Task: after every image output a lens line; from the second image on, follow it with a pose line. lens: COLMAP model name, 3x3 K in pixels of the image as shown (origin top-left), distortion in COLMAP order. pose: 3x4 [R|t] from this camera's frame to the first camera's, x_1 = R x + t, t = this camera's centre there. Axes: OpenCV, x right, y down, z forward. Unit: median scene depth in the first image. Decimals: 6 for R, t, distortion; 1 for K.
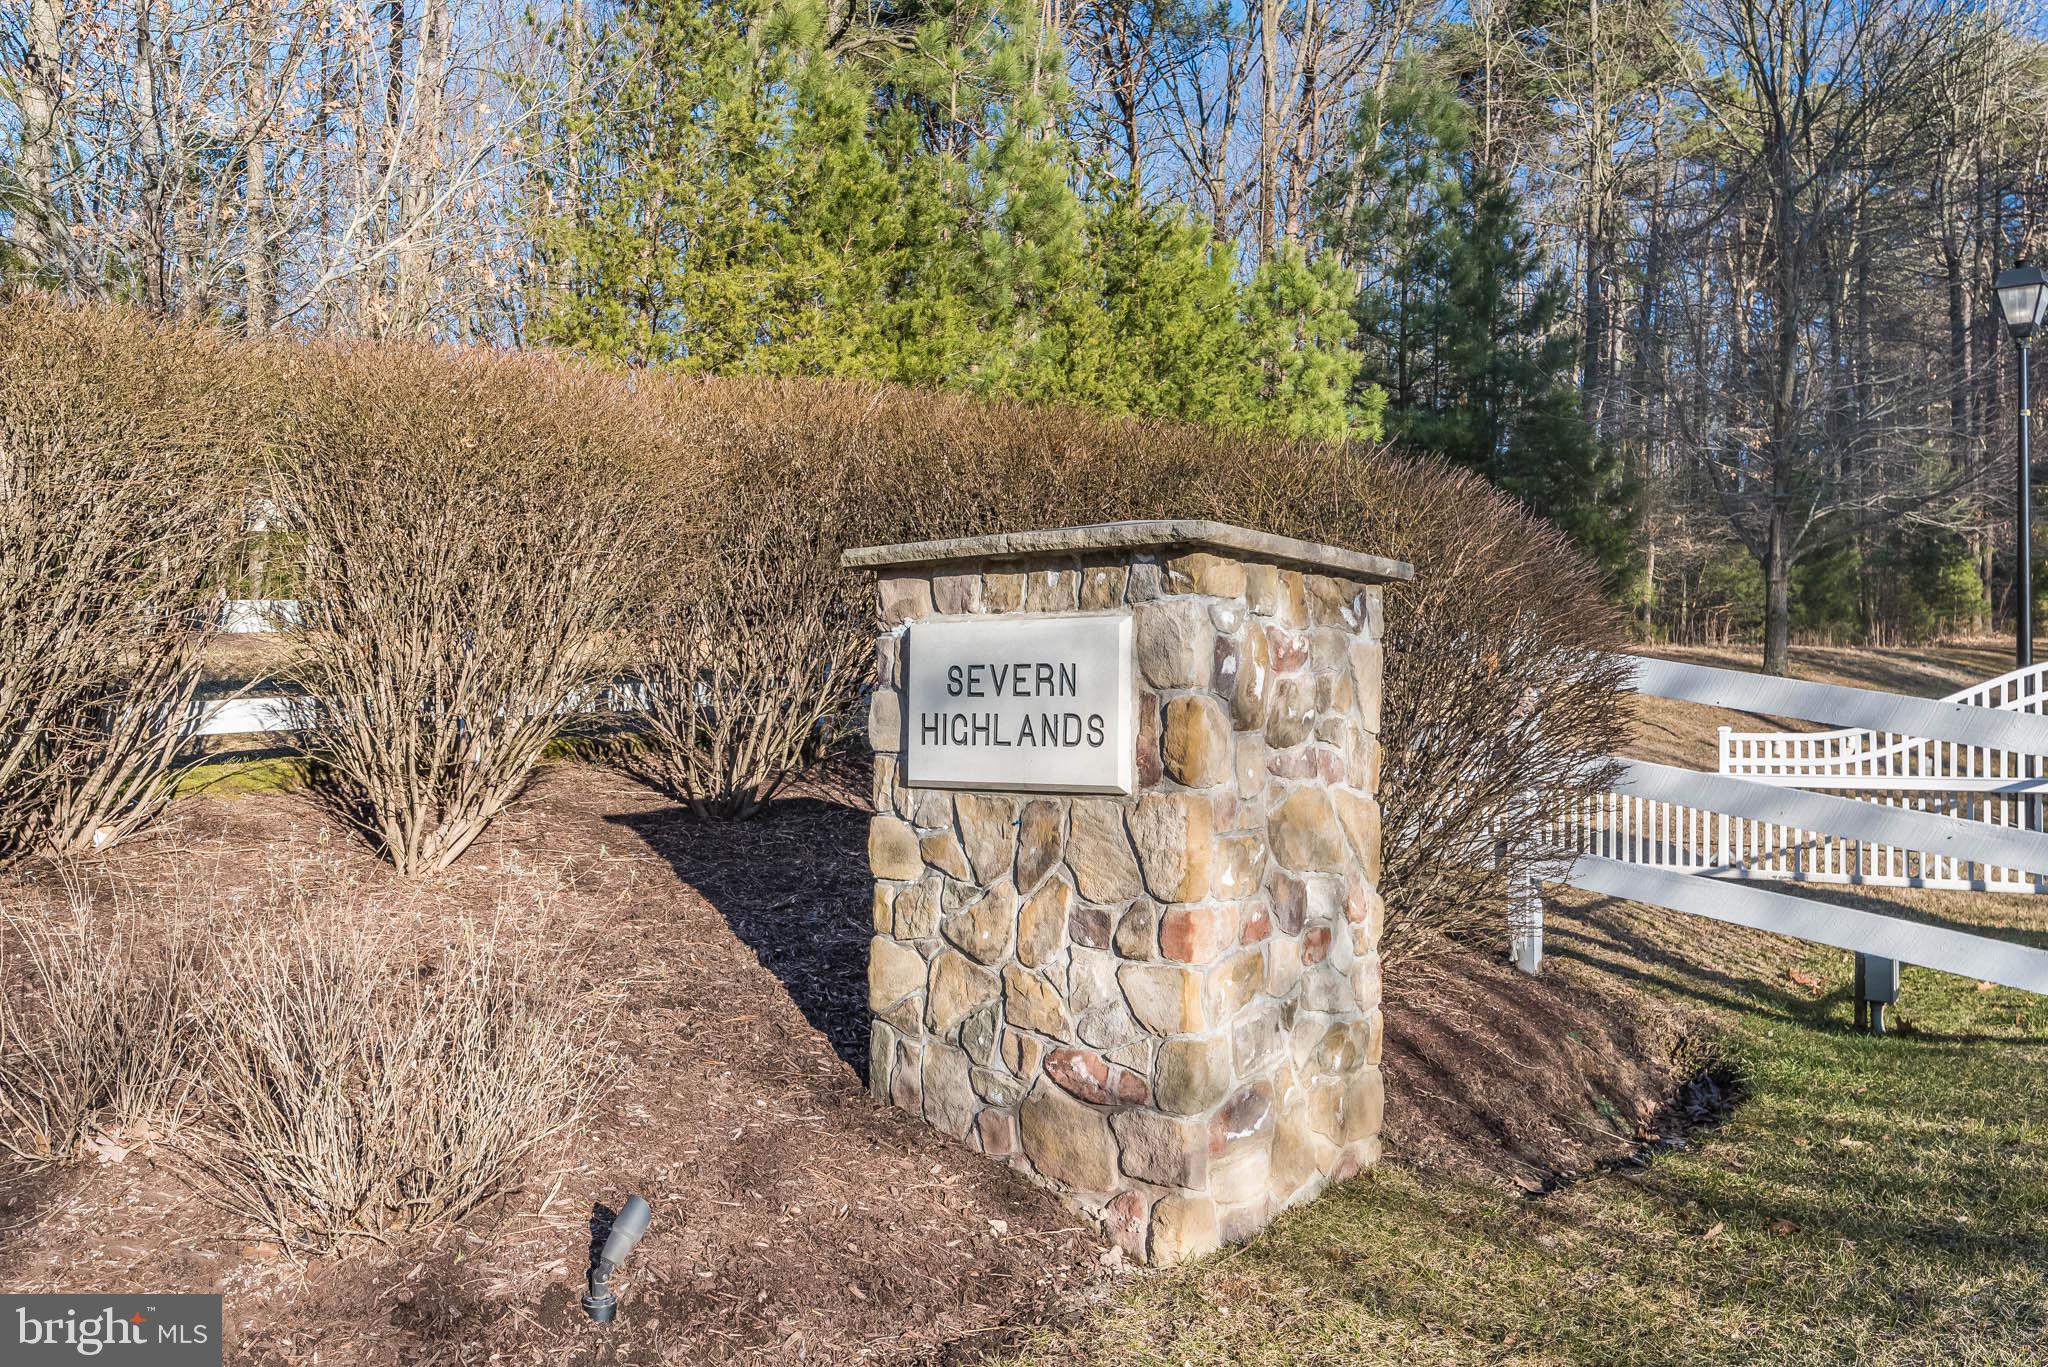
lens RADIAL K [[1756.4, 0, 1024.0], [0, 1756.4, 683.5], [0, 0, 1]] dist [-0.000412, 0.001599]
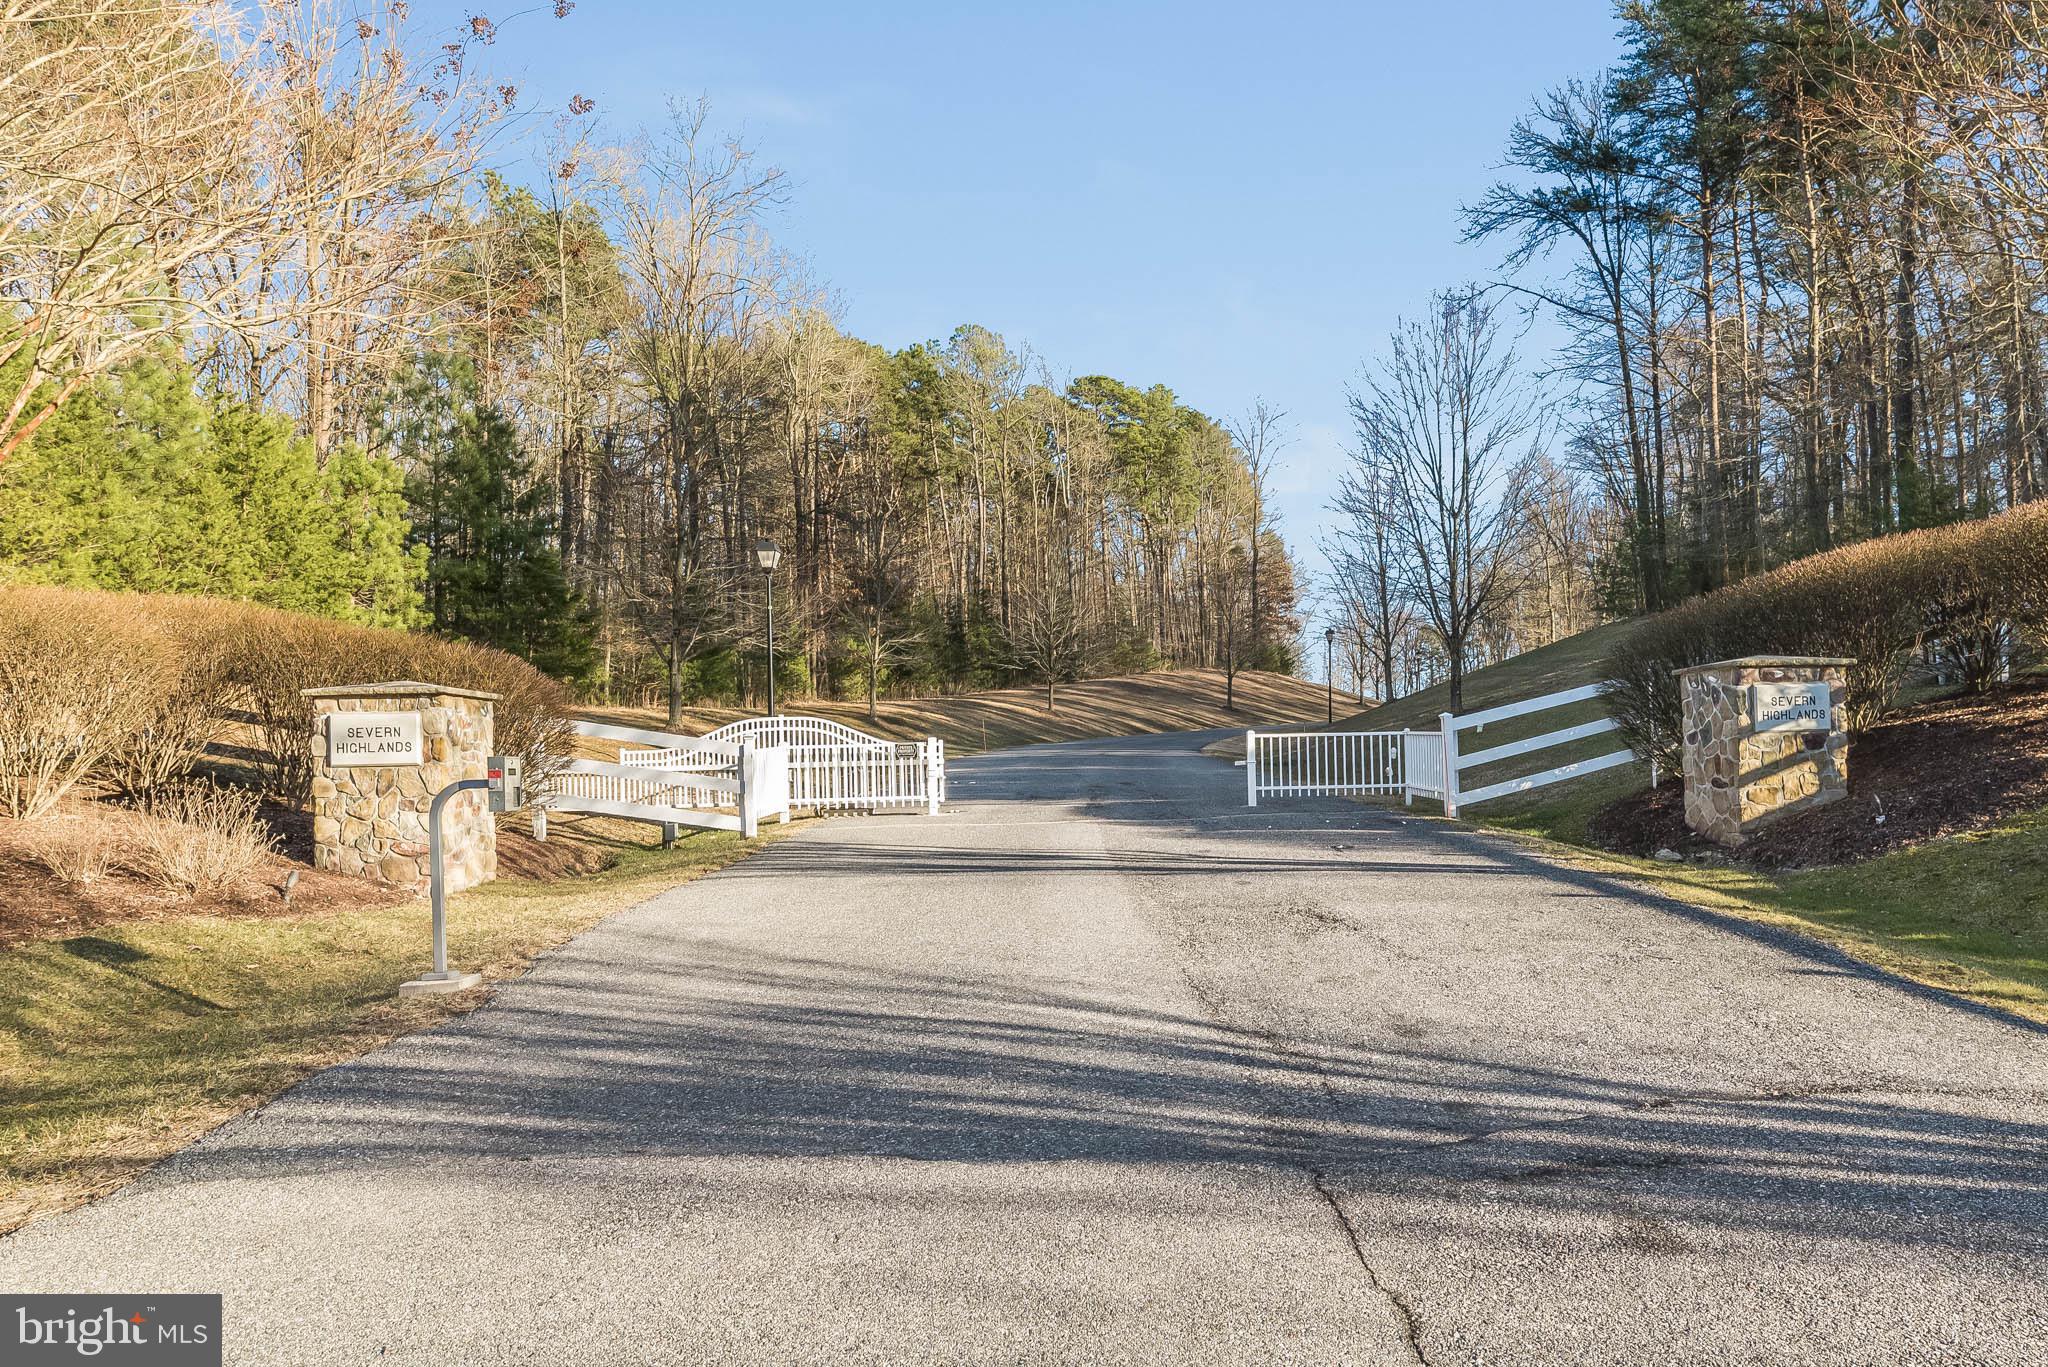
lens RADIAL K [[999.4, 0, 1026.3], [0, 999.4, 748.9], [0, 0, 1]] dist [0.000921, -0.000072]
pose [[0.737264, -0.021883, 0.675251, -0.342774], [0.009202, 0.999708, 0.022350, -0.001553], [-0.675542, -0.010264, 0.737250, -1.103944]]
